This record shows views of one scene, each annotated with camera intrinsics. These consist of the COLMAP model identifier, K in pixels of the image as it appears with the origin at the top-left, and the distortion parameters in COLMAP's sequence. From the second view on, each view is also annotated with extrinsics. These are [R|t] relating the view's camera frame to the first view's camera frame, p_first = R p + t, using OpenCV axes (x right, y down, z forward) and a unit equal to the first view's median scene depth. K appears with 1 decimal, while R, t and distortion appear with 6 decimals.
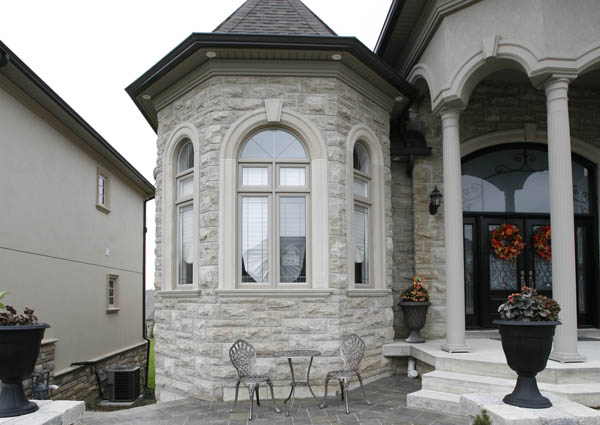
lens RADIAL K [[478.9, 0, 243.4], [0, 478.9, 293.5], [0, 0, 1]] dist [-0.070378, 0.014575]
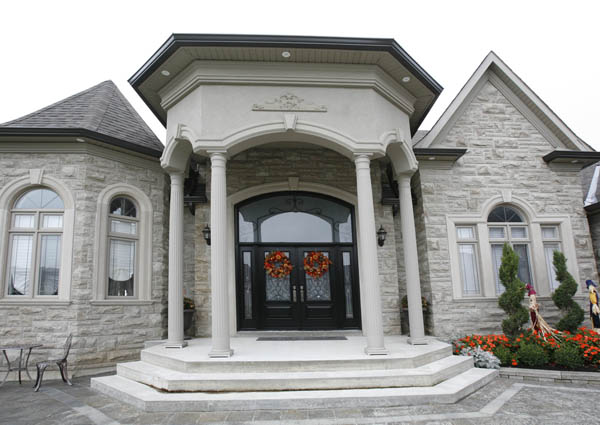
lens RADIAL K [[394.8, 0, 332.2], [0, 394.8, 254.0], [0, 0, 1]] dist [-0.013801, 0.005737]
pose [[0.999886, 0.006831, -0.013446, 0.960380], [-0.008208, 0.994423, -0.105144, -0.029337], [0.012653, 0.105242, 0.994366, -0.157097]]
